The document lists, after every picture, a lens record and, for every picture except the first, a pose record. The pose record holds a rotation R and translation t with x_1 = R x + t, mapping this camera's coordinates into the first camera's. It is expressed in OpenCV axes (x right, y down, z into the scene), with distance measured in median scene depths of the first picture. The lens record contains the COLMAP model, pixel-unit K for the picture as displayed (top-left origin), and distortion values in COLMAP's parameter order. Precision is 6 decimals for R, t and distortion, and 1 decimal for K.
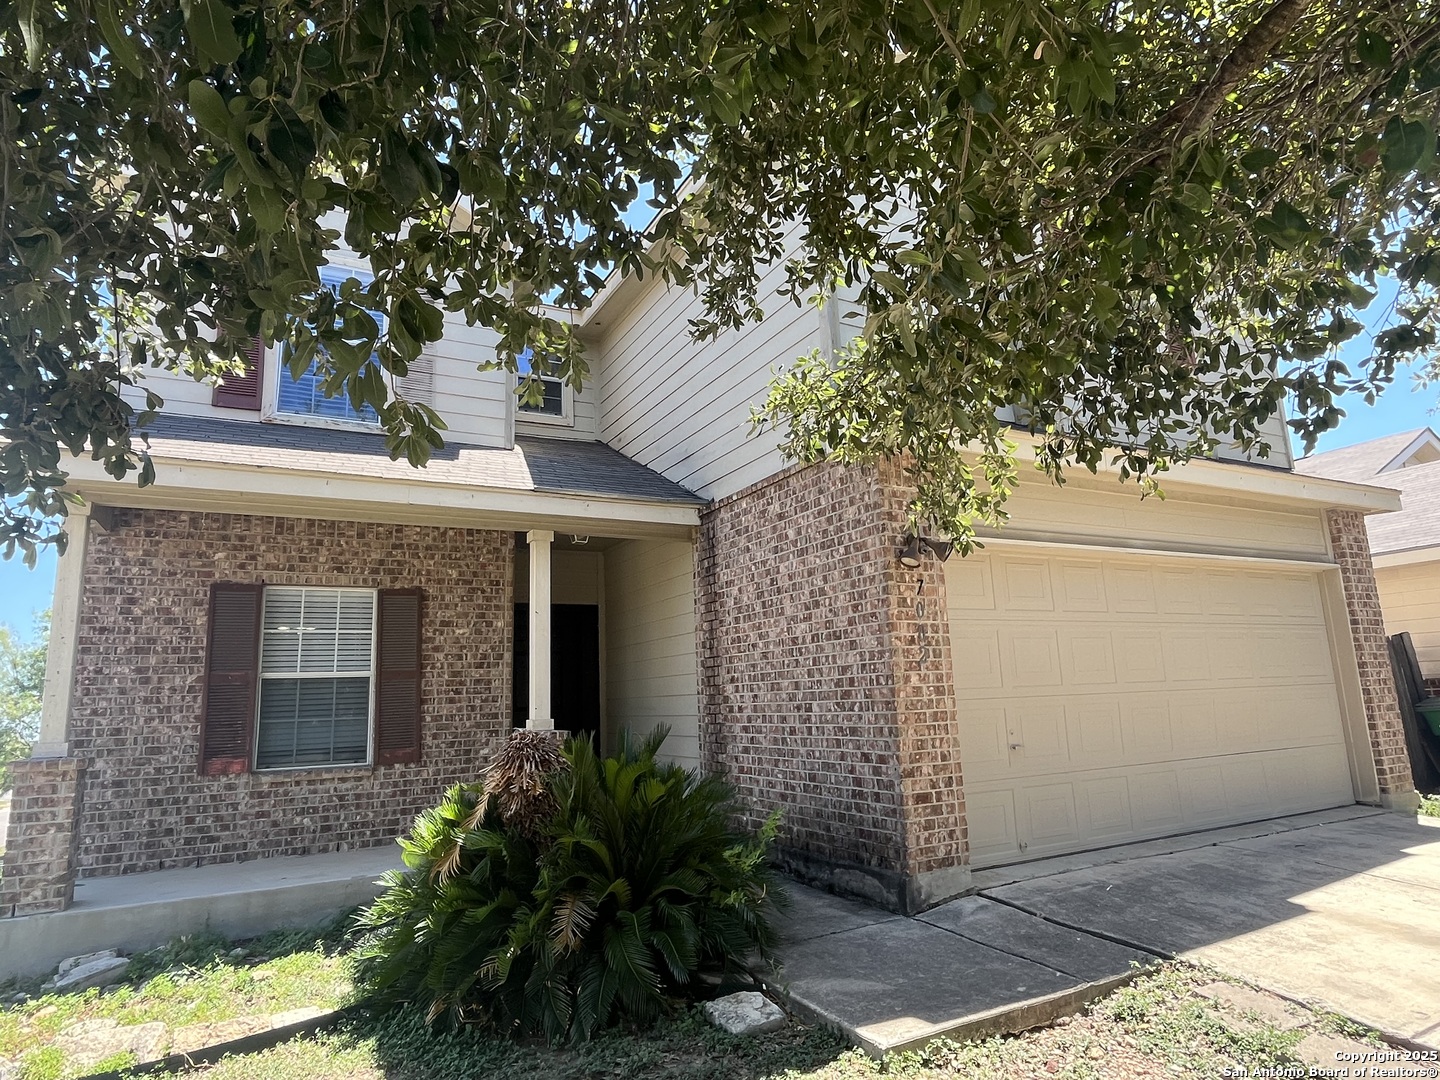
lens RADIAL K [[830.5, 0, 719.0], [0, 830.5, 538.6], [0, 0, 1]] dist [-0.000863, 0.000834]
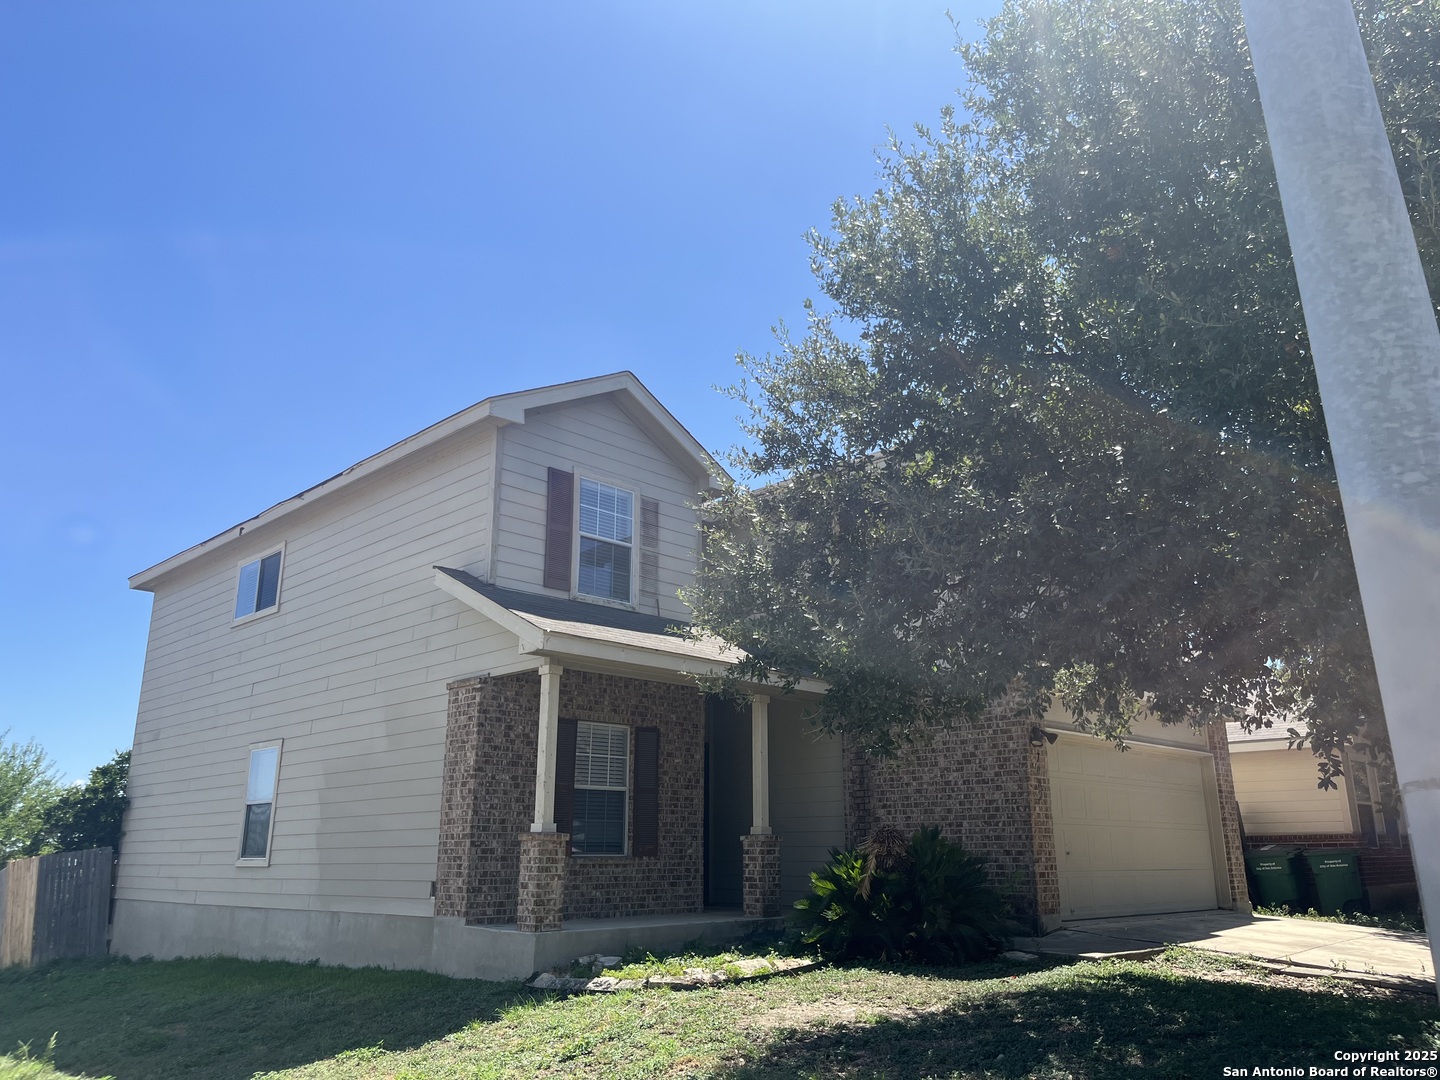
lens RADIAL K [[1095.2, 0, 720.4], [0, 1095.2, 537.6], [0, 0, 1]] dist [0.045363, -0.022010]
pose [[0.953526, 0.117679, 0.277380, -0.946058], [-0.091205, 0.990117, -0.106532, -0.080578], [-0.287176, 0.076282, 0.954836, -0.935173]]
